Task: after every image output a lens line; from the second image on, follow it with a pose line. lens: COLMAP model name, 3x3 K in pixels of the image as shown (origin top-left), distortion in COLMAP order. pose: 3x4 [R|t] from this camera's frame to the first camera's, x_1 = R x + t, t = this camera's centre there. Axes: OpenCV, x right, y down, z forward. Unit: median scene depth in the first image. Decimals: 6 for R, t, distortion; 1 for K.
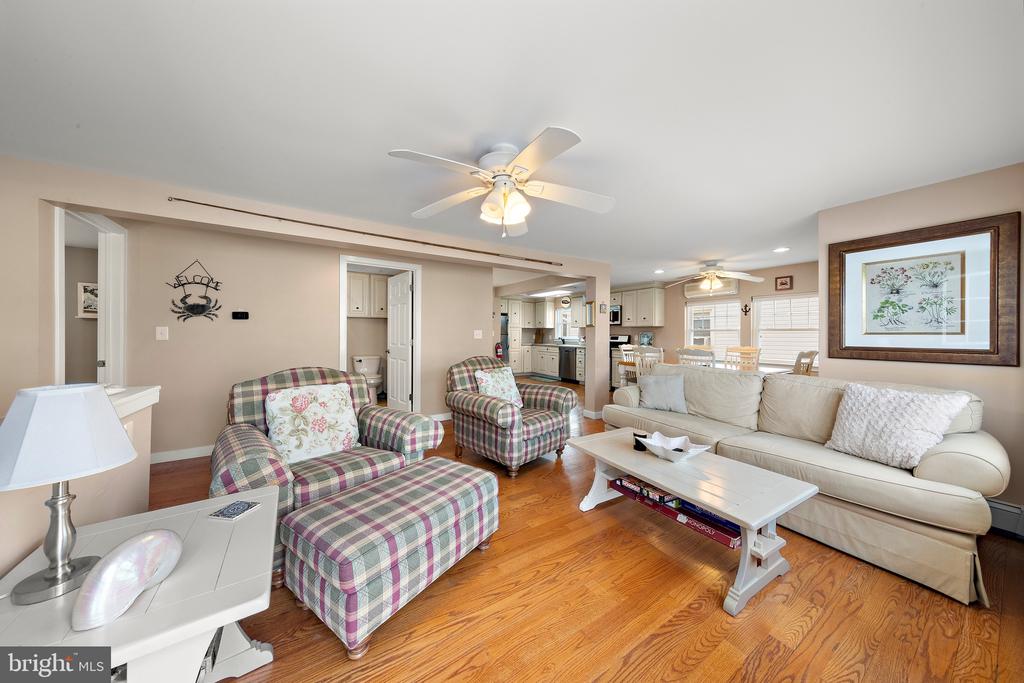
lens RADIAL K [[325.1, 0, 522.4], [0, 325.1, 336.3], [0, 0, 1]] dist [0.001080, -0.000316]
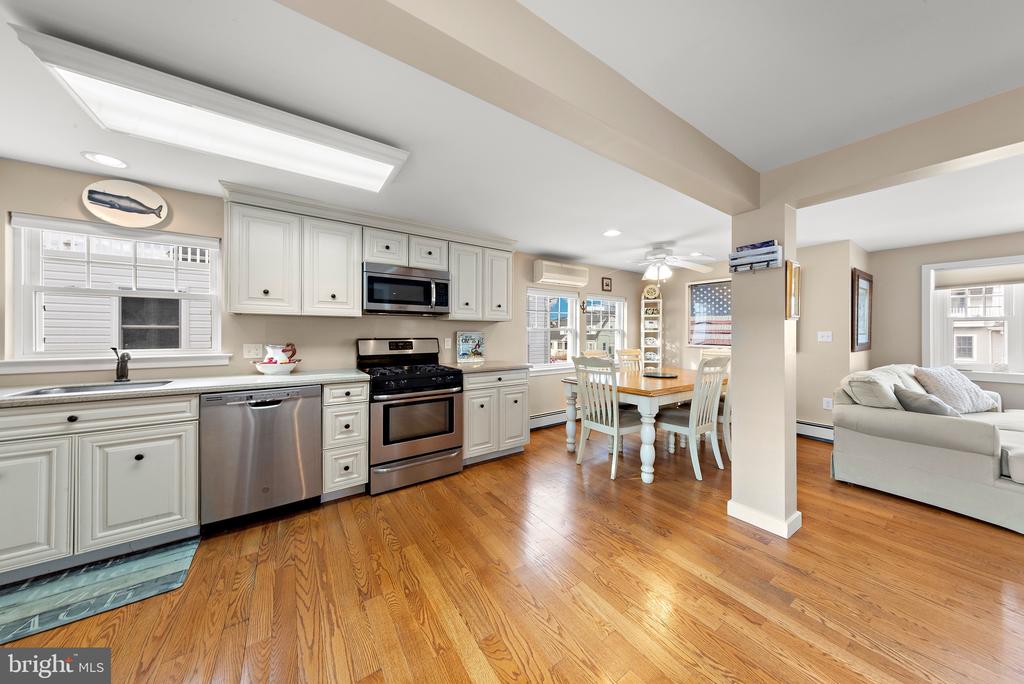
lens RADIAL K [[325.1, 0, 513.9], [0, 325.1, 336.4], [0, 0, 1]] dist [0.001080, -0.000316]
pose [[-0.020450, -0.011591, 0.999724, -0.146148], [0.009438, 0.999886, 0.011786, -0.010328], [-0.999746, 0.009676, -0.020338, 0.920370]]
